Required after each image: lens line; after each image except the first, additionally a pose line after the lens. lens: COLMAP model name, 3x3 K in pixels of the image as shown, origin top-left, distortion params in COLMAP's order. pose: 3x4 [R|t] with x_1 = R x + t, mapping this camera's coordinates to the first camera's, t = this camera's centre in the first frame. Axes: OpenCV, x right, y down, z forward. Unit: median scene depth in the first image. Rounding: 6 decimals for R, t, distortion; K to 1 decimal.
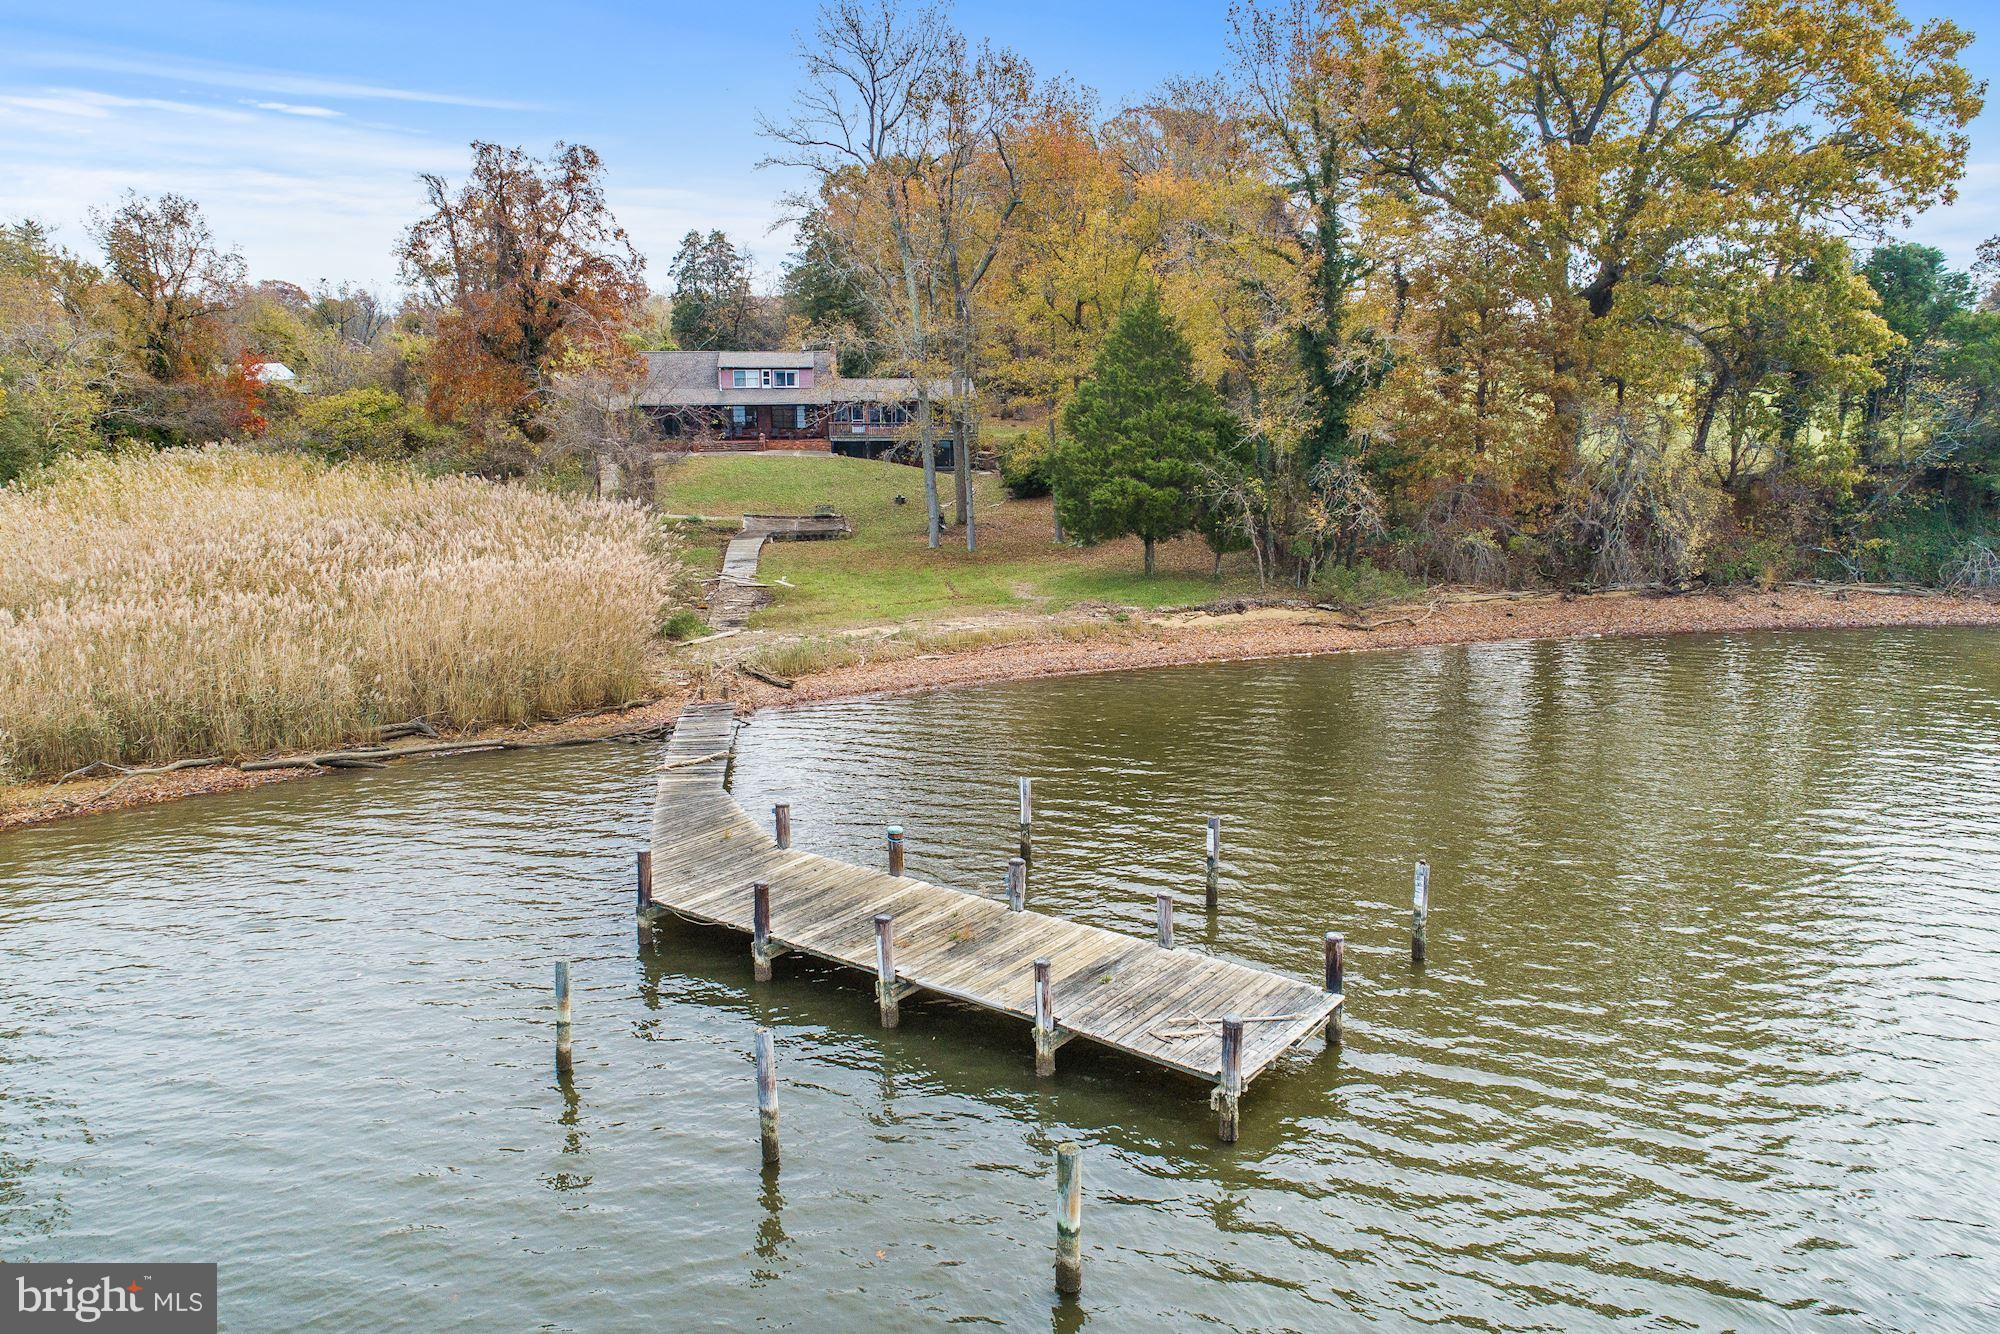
lens RADIAL K [[1474.4, 0, 1000.0], [0, 1474.4, 667.0], [0, 0, 1]] dist [0.021383, 0.001539]
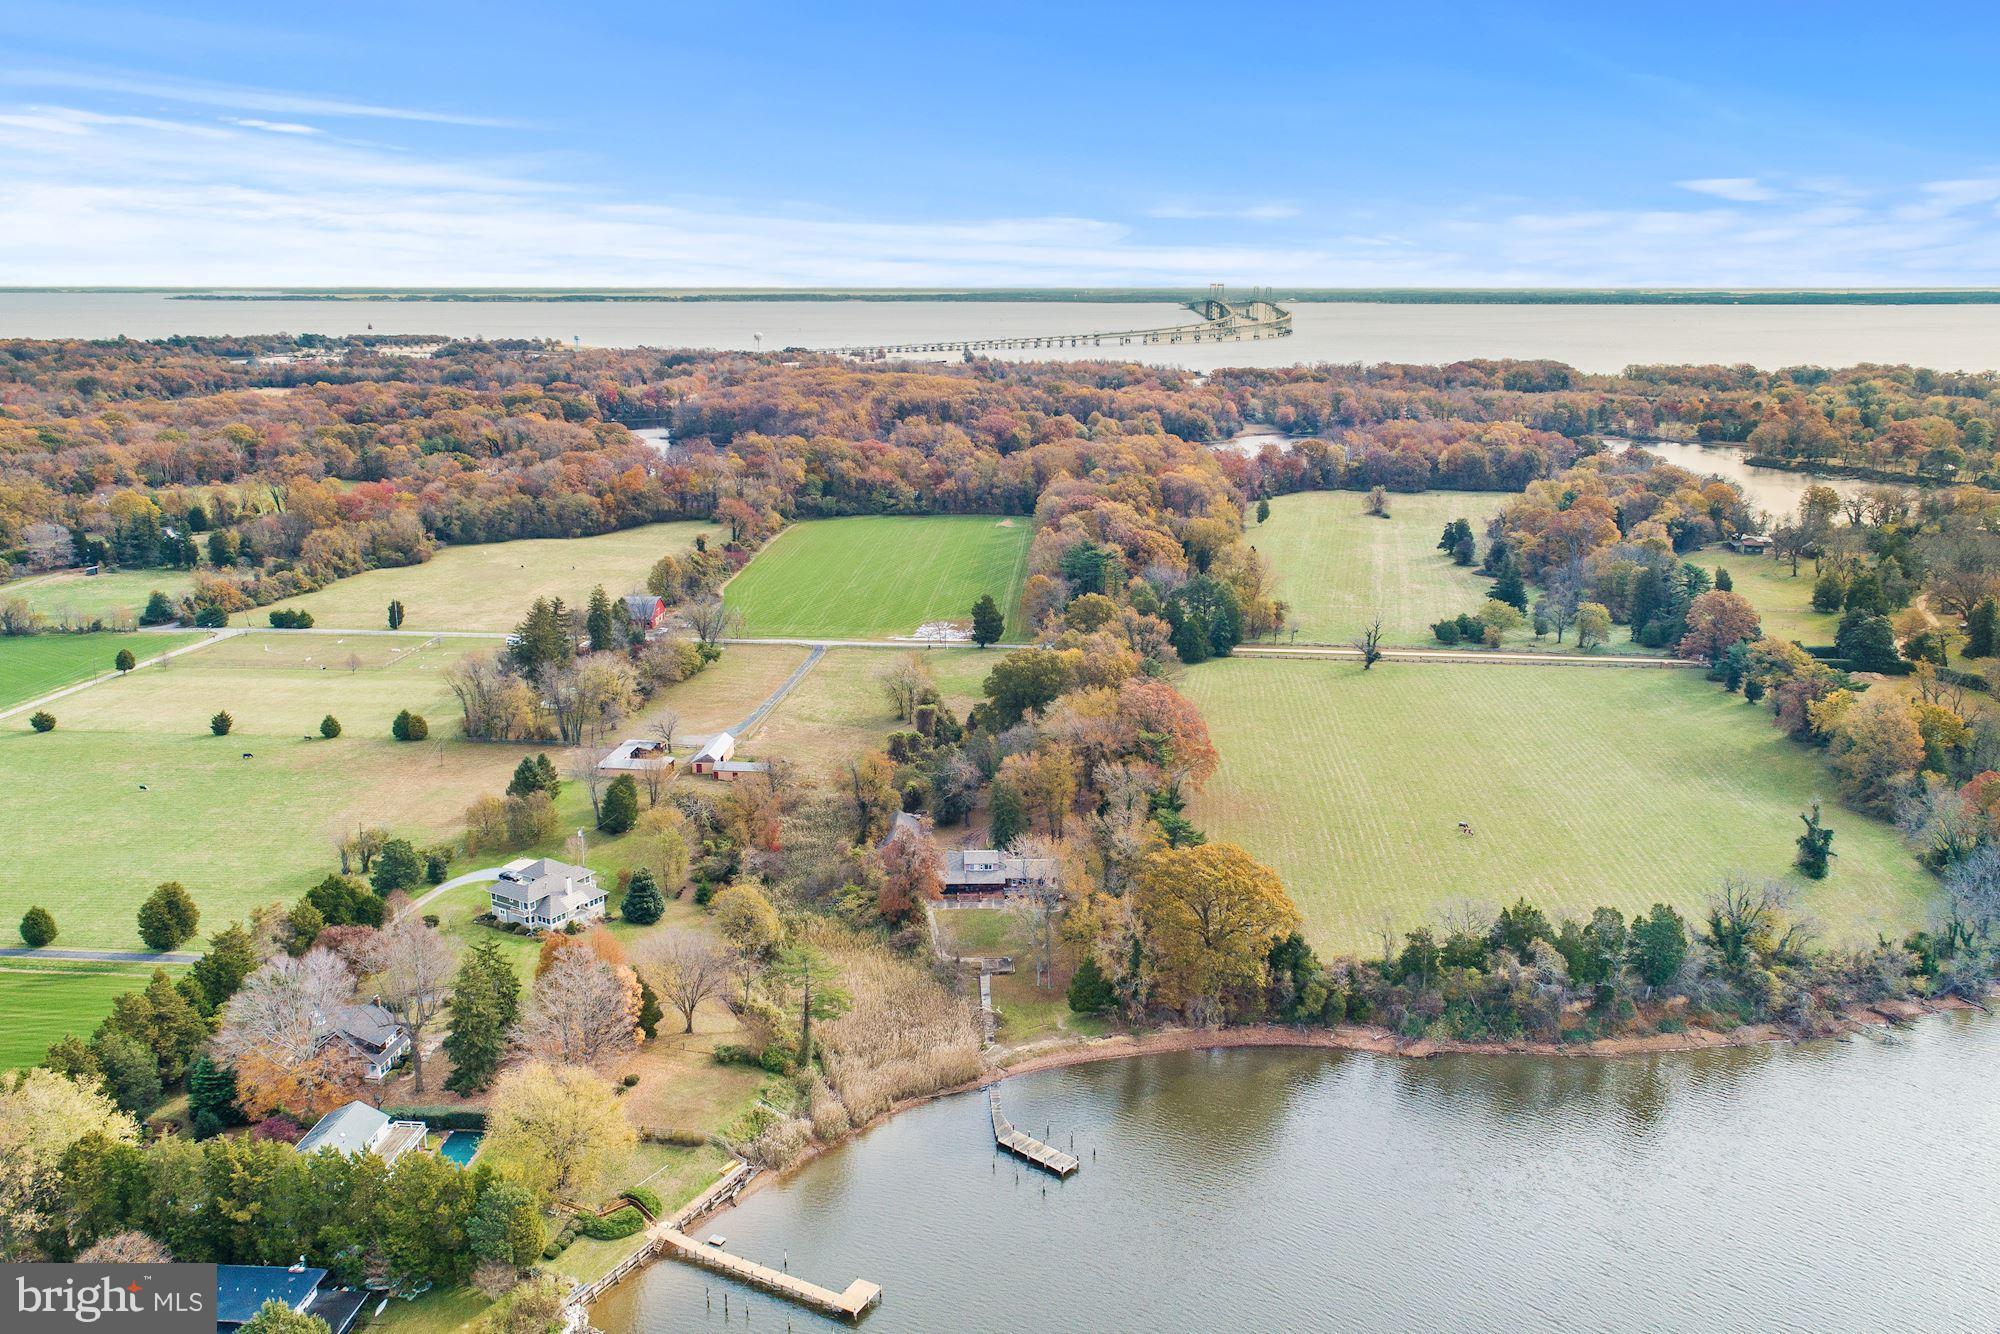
lens RADIAL K [[1476.1, 0, 990.7], [0, 1476.1, 670.0], [0, 0, 1]] dist [0.021233, 0.003106]
pose [[0.995942, 0.025019, -0.086452, 0.319809], [-0.020475, 0.998382, 0.053055, -2.572376], [0.087640, -0.051070, 0.994842, -6.253357]]
